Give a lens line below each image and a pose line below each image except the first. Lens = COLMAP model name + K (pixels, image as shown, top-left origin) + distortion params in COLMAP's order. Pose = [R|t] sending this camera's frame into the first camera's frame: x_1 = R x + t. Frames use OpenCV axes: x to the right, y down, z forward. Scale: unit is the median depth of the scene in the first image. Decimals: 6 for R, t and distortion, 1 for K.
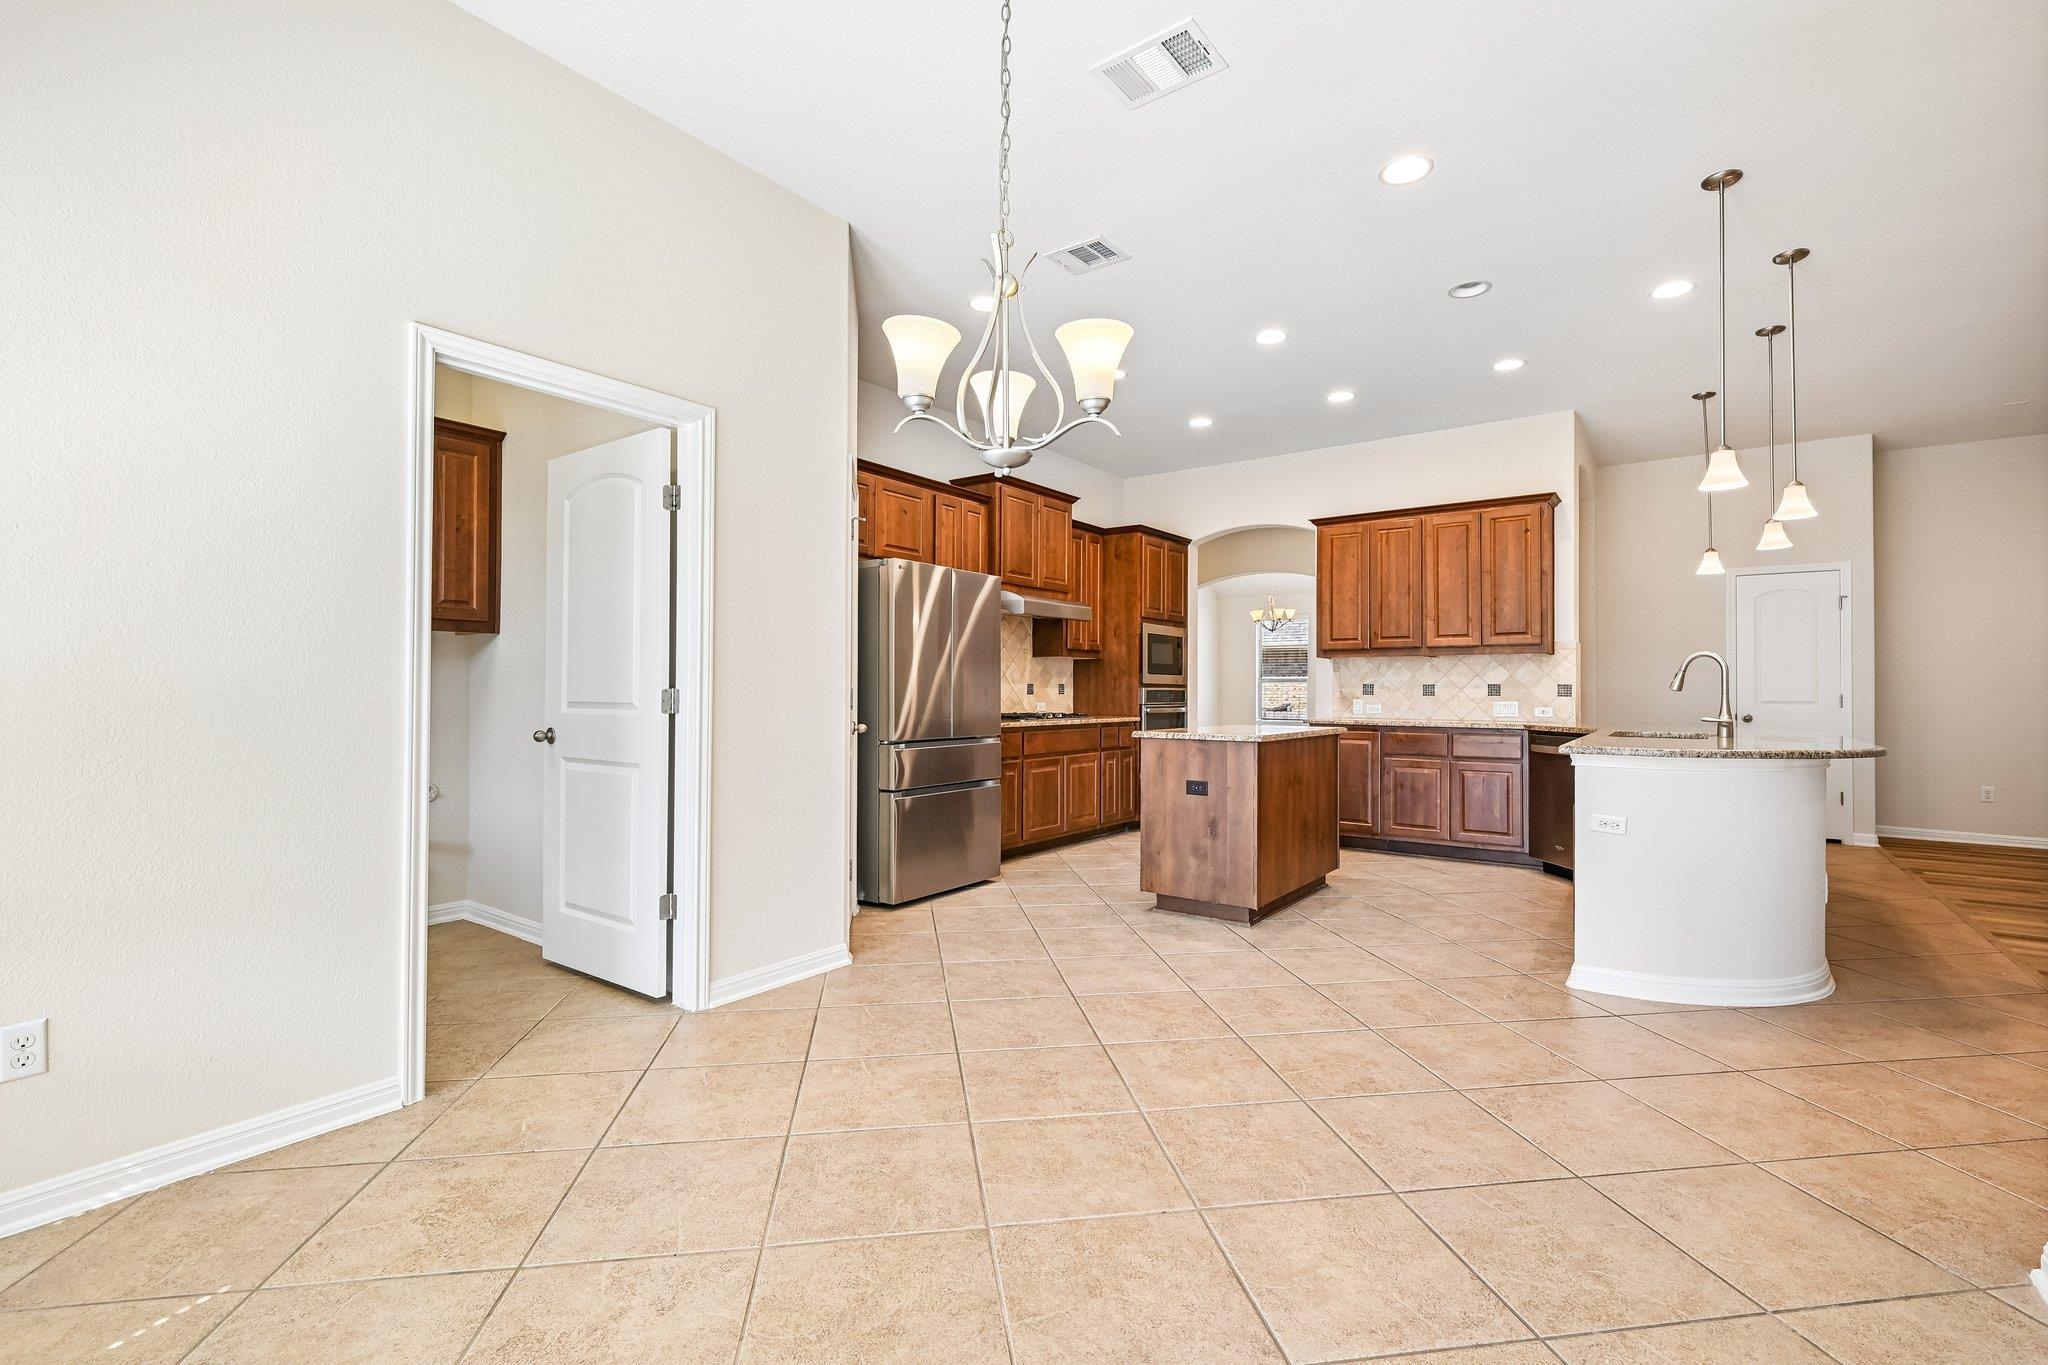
lens RADIAL K [[909.1, 0, 1026.5], [0, 909.1, 685.0], [0, 0, 1]] dist [0.002371, 0.000073]
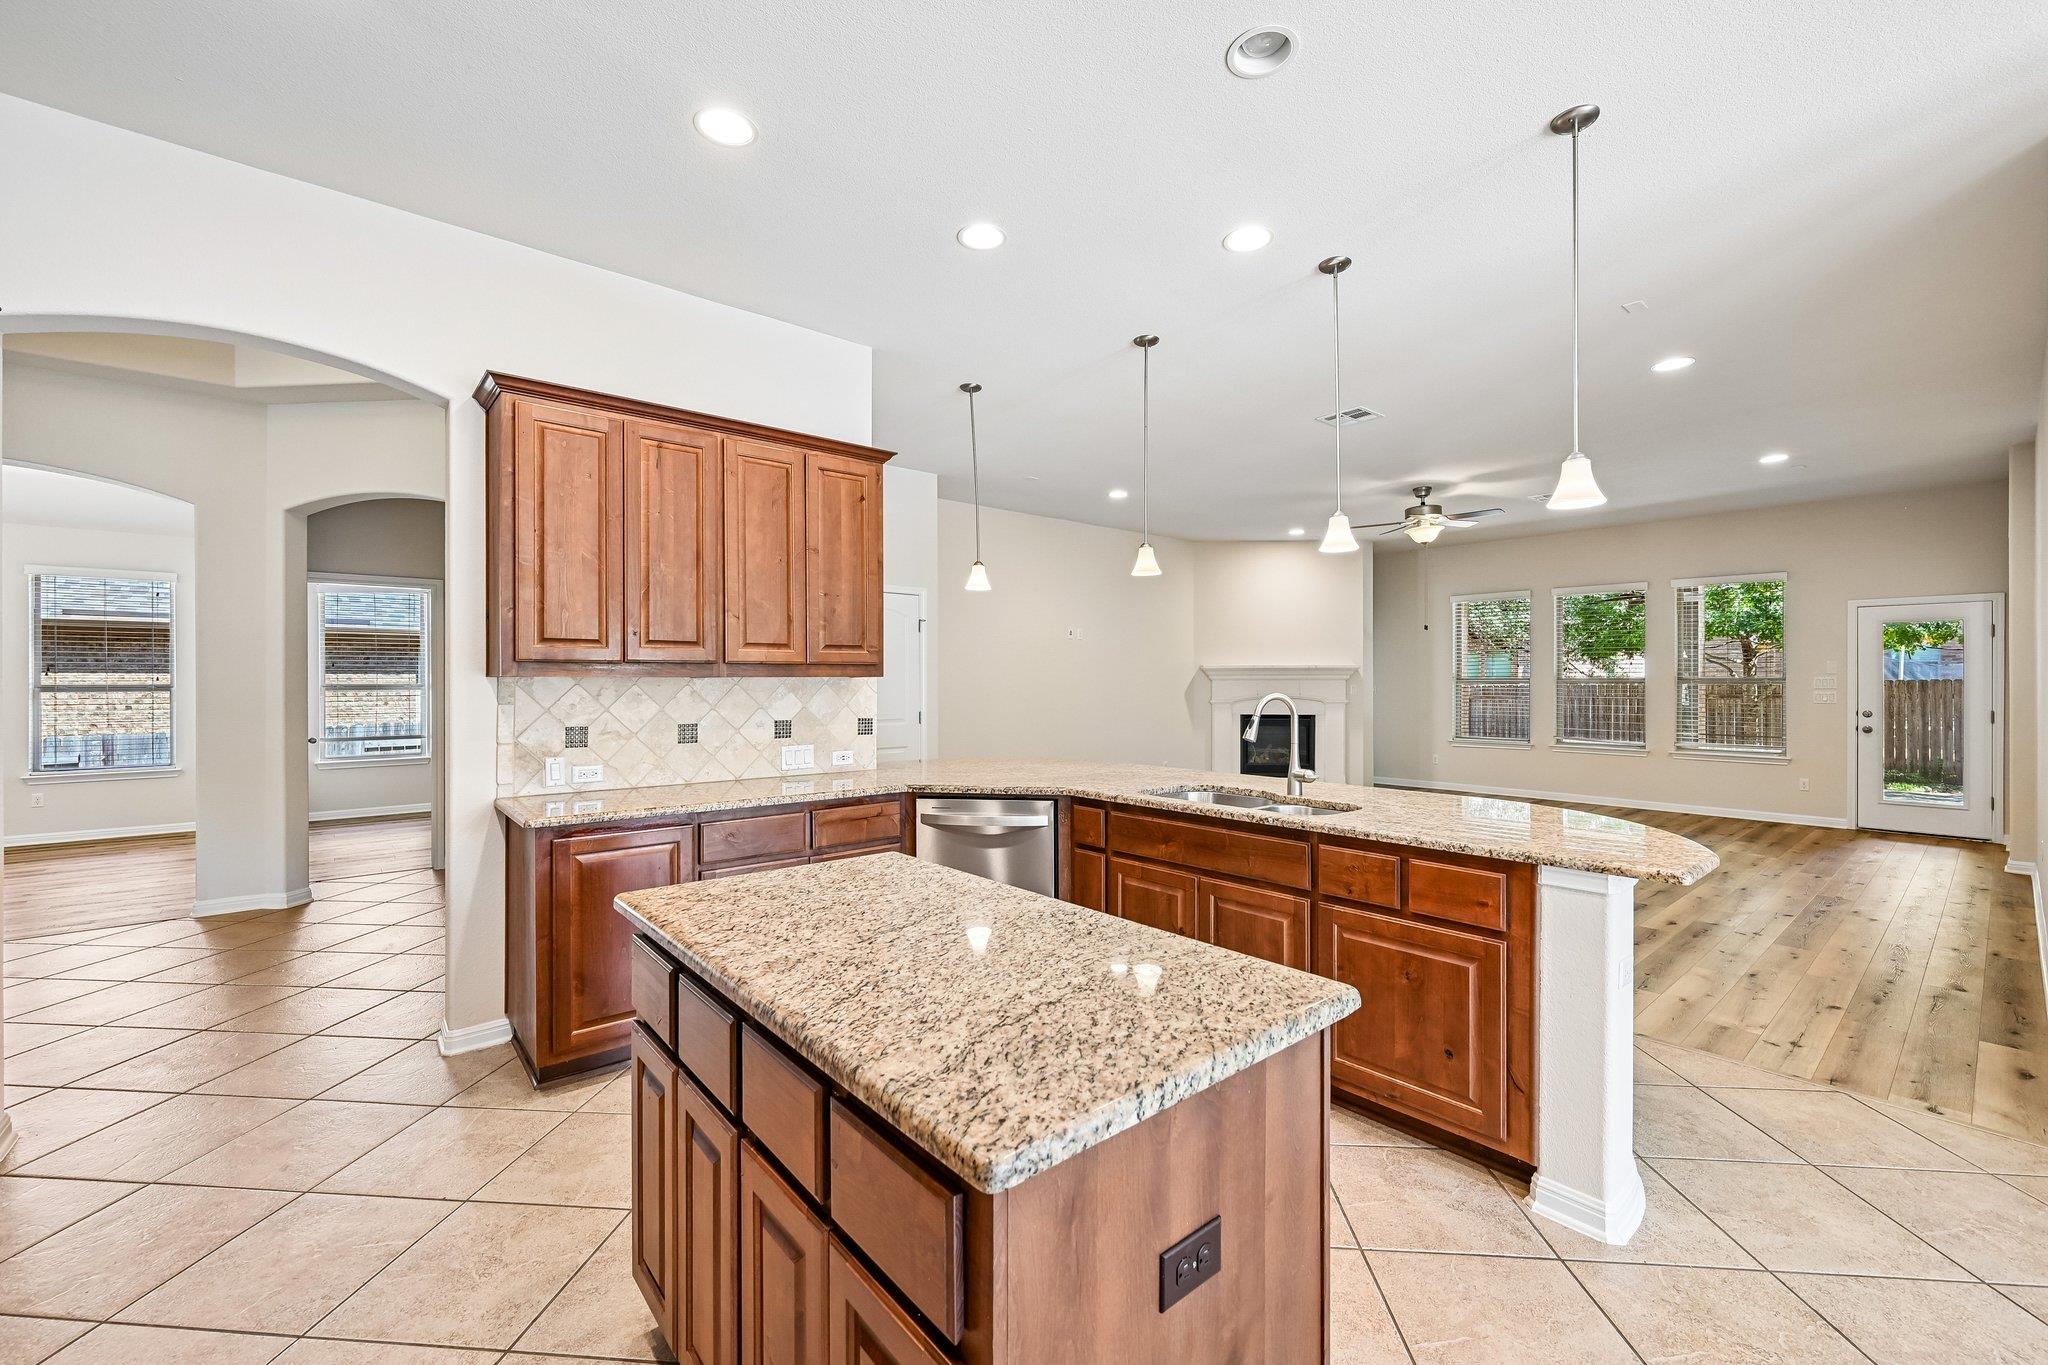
lens RADIAL K [[833.5, 0, 1025.0], [0, 833.5, 683.5], [0, 0, 1]] dist [-0.003825, -0.000018]
pose [[0.232718, -0.008010, 0.972511, -0.031614], [-0.005047, 0.999943, 0.009444, -0.033873], [-0.972531, -0.007106, 0.232664, 0.680500]]
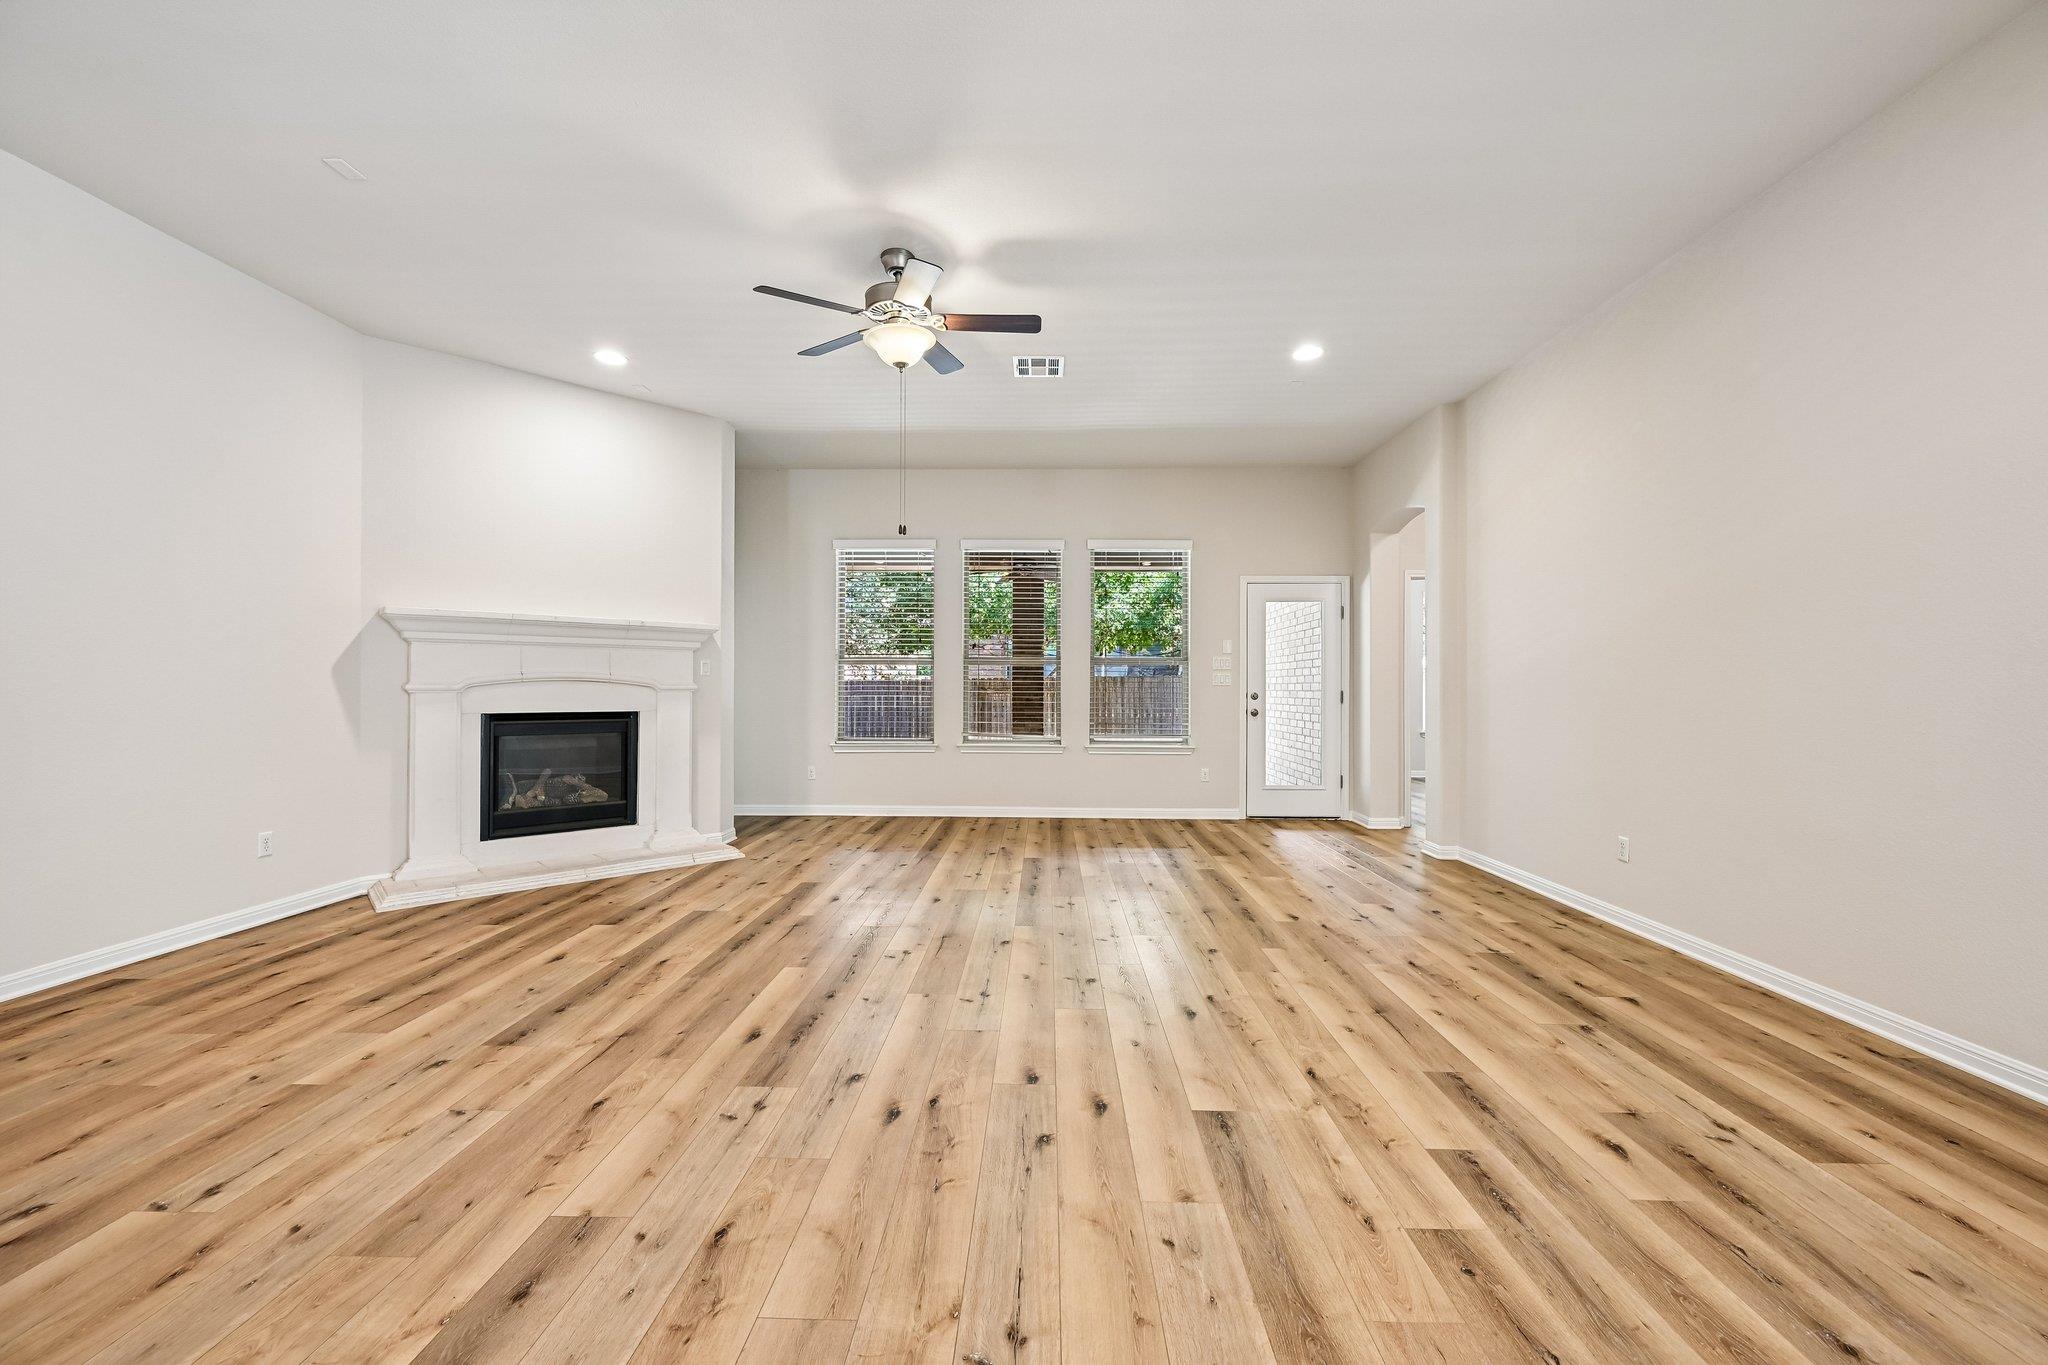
lens RADIAL K [[801.3, 0, 1025.4], [0, 801.3, 680.7], [0, 0, 1]] dist [0.001642, -0.000198]
pose [[-0.569559, 0.000568, 0.821950, 0.676551], [-0.011854, 0.999890, -0.008904, 0.006310], [-0.821865, -0.014815, -0.569490, 0.660513]]
